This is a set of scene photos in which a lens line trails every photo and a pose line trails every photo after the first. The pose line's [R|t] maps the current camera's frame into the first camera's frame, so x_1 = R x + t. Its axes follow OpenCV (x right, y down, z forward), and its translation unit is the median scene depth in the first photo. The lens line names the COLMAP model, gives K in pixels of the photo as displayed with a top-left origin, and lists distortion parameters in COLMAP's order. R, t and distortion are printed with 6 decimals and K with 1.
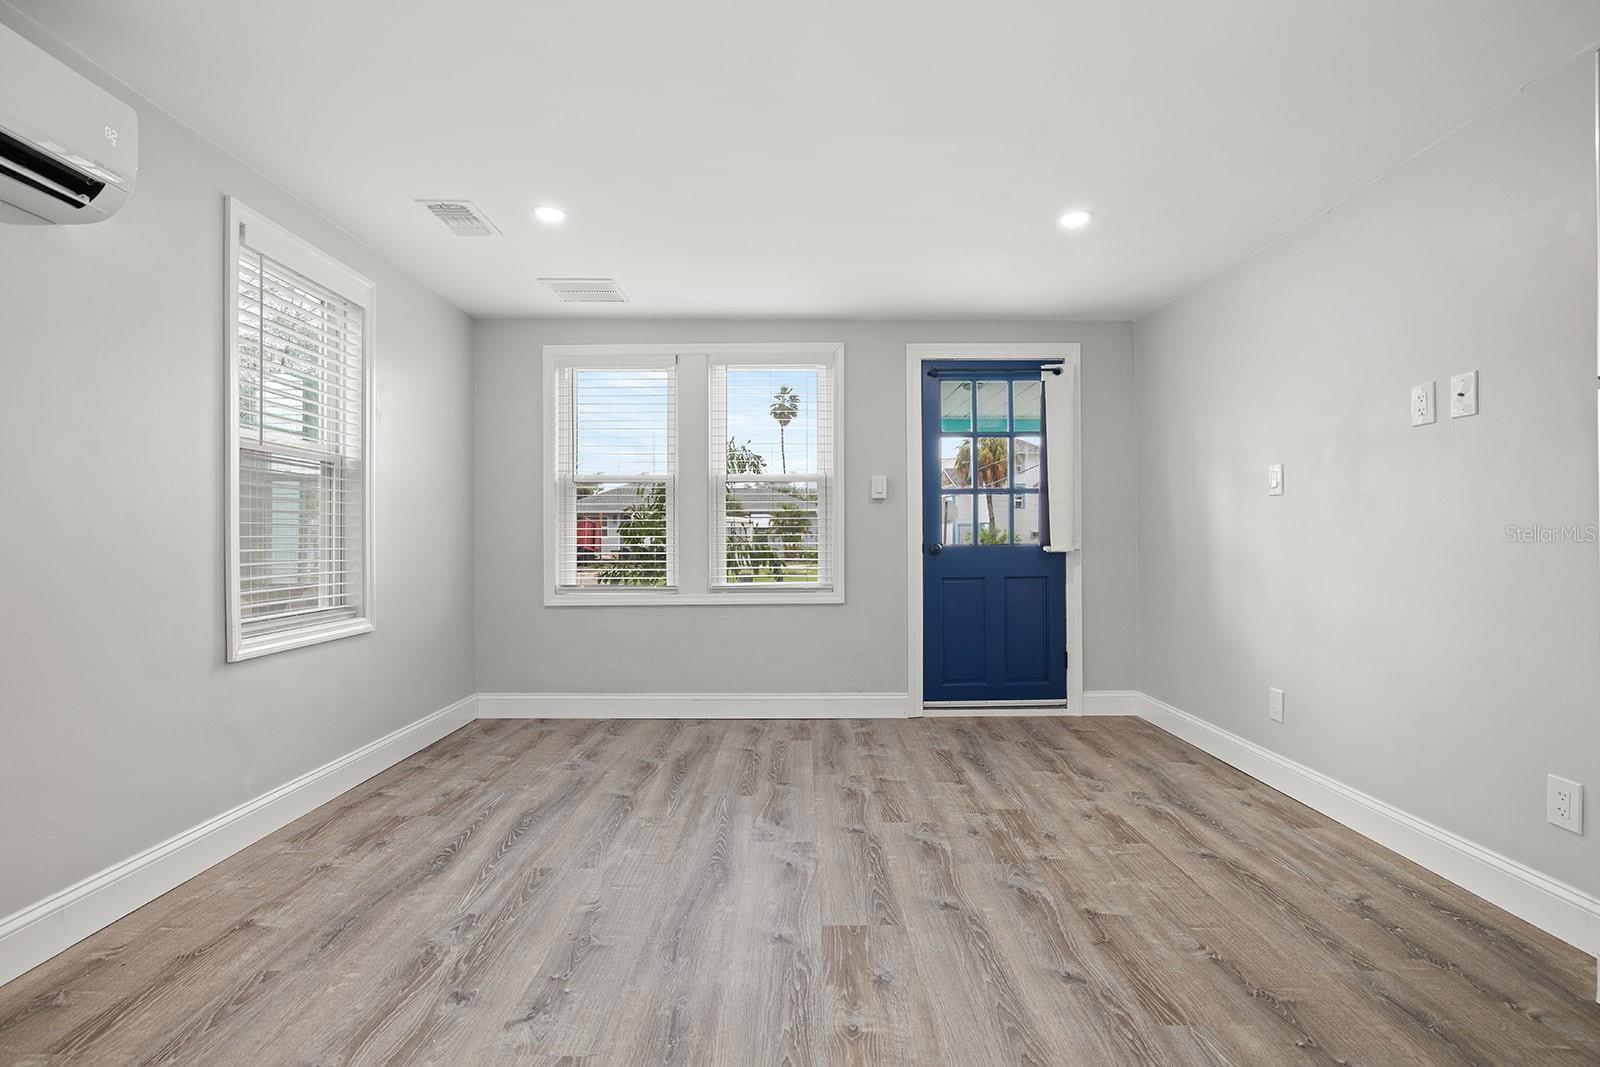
lens RADIAL K [[727.1, 0, 804.7], [0, 727.1, 538.1], [0, 0, 1]] dist [-0.017456, 0.001192]
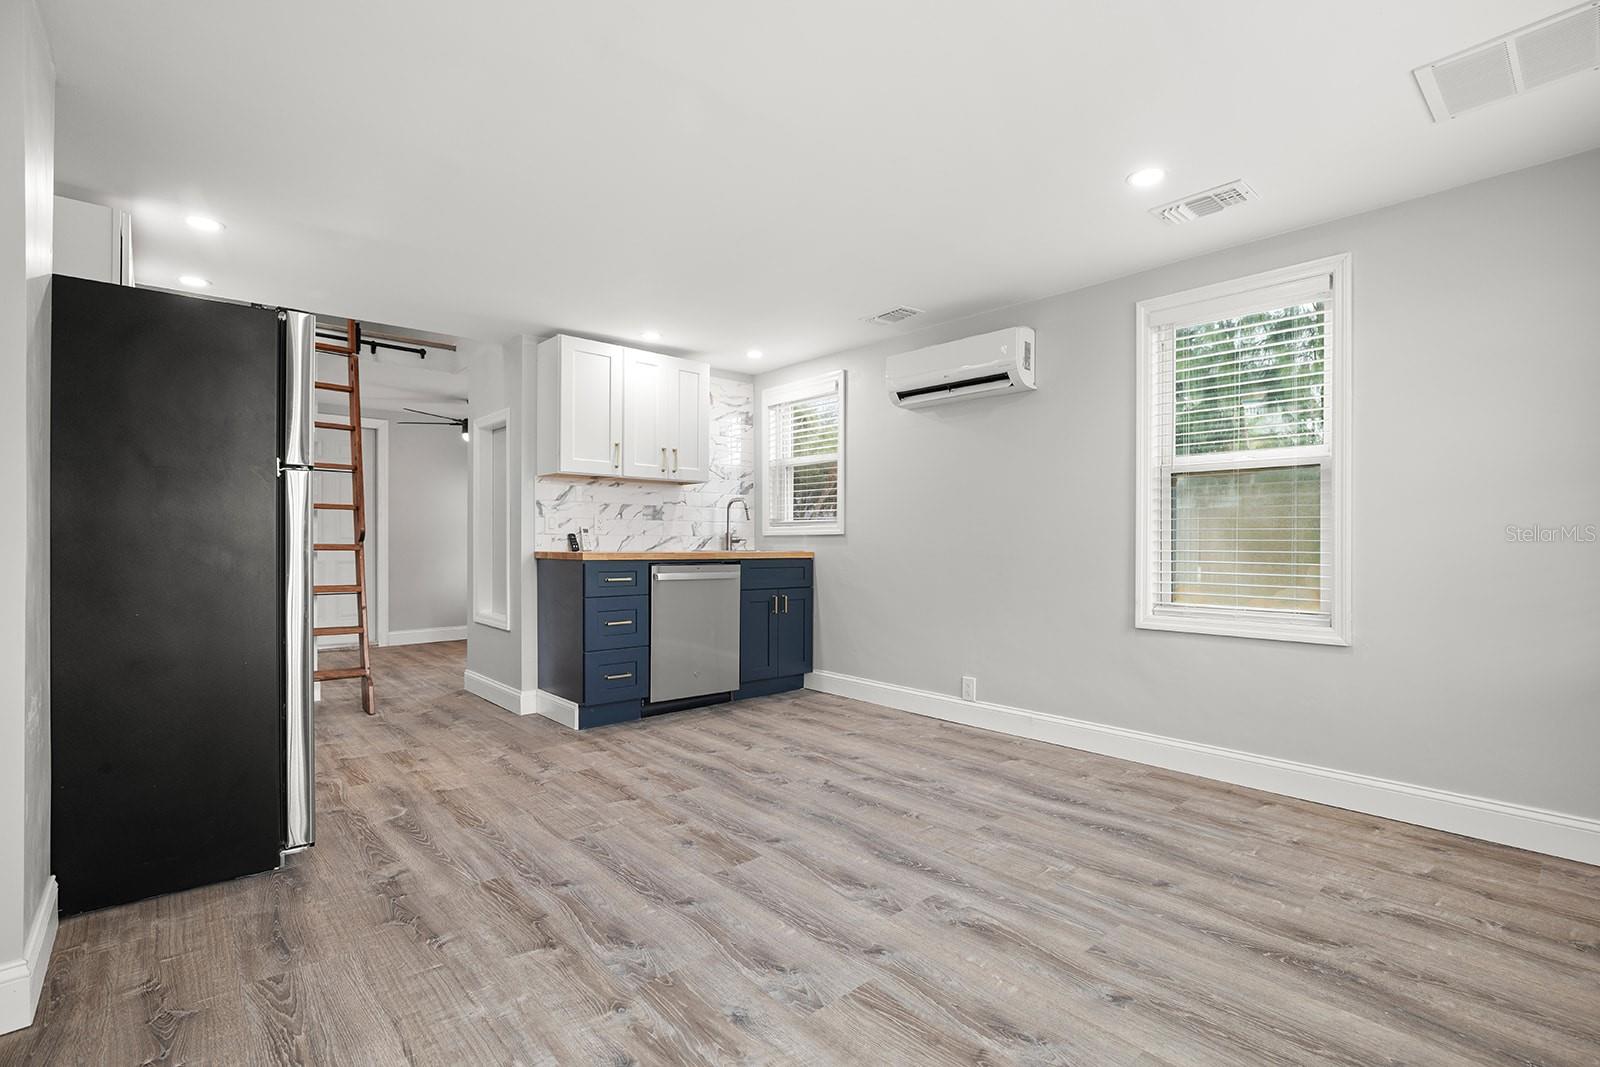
lens RADIAL K [[737.3, 0, 799.8], [0, 737.3, 543.4], [0, 0, 1]] dist [-0.016313, 0.000742]
pose [[-0.754849, 0.002560, -0.655894, 0.635829], [-0.000300, 0.999991, 0.004248, -0.000733], [0.655899, 0.003403, -0.754841, 1.585279]]
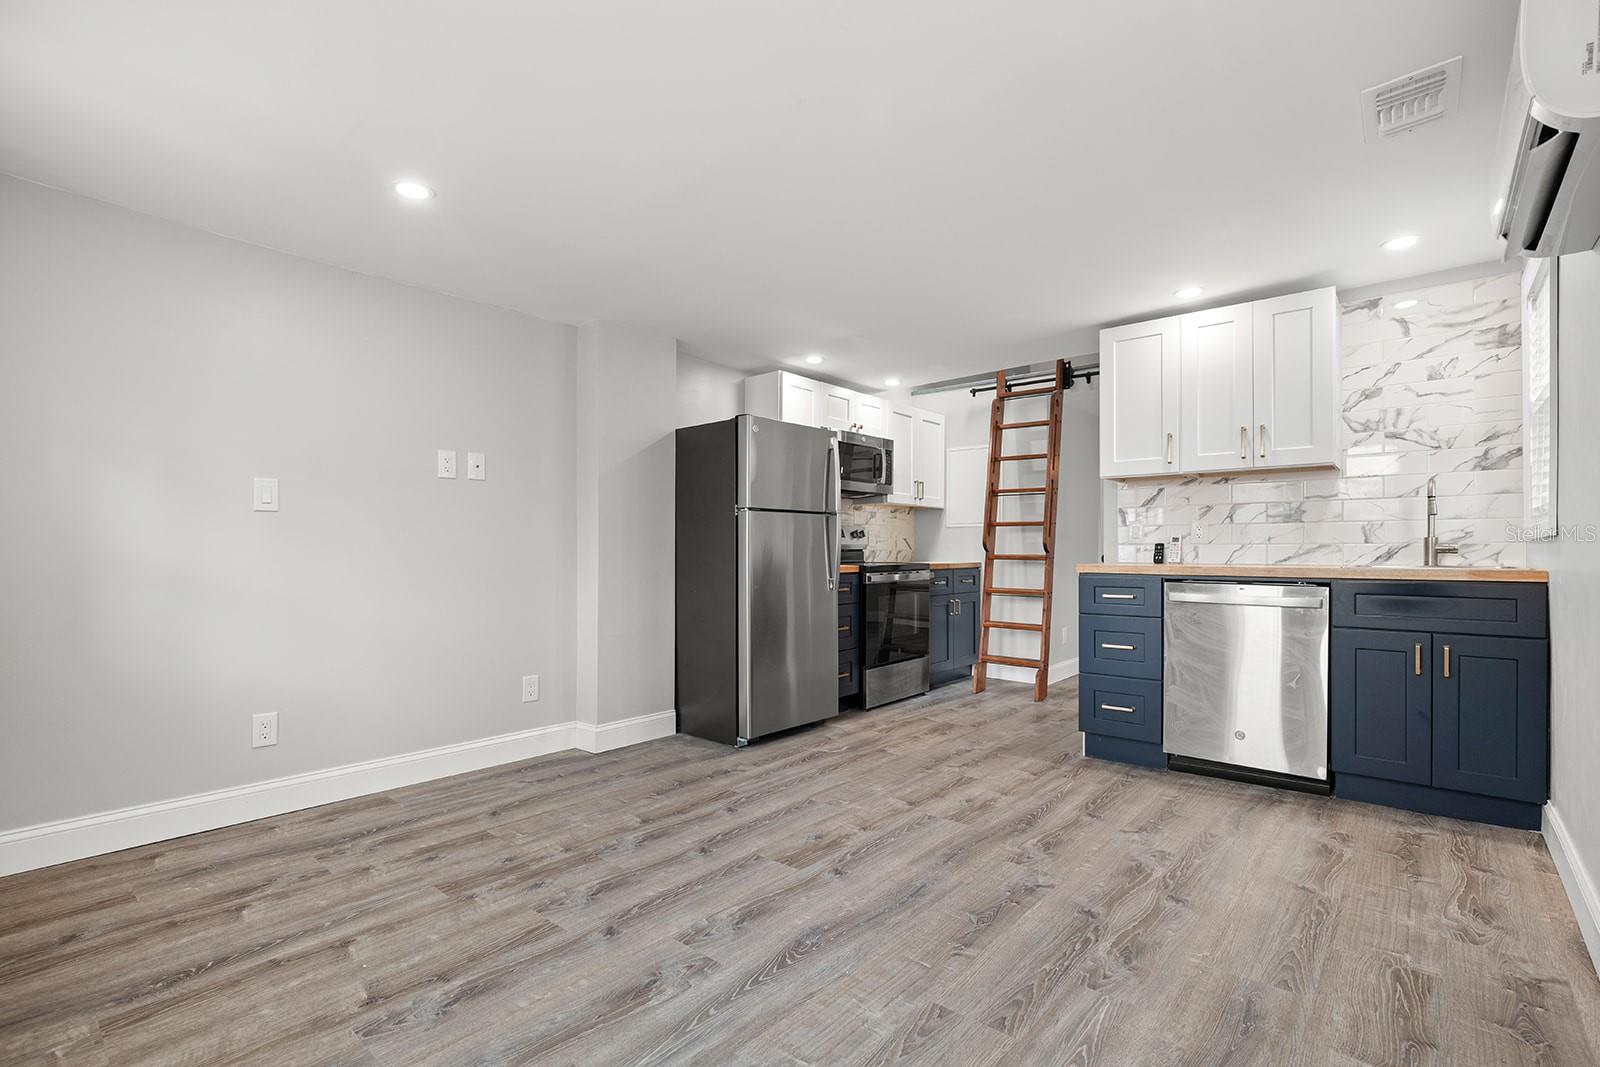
lens RADIAL K [[729.8, 0, 804.8], [0, 729.8, 549.6], [0, 0, 1]] dist [-0.015373, 0.001368]
pose [[-0.751839, 0.006851, 0.659312, -0.635800], [0.005062, 0.999977, -0.004619, 0.000179], [-0.659328, -0.000135, -0.751856, 1.533633]]
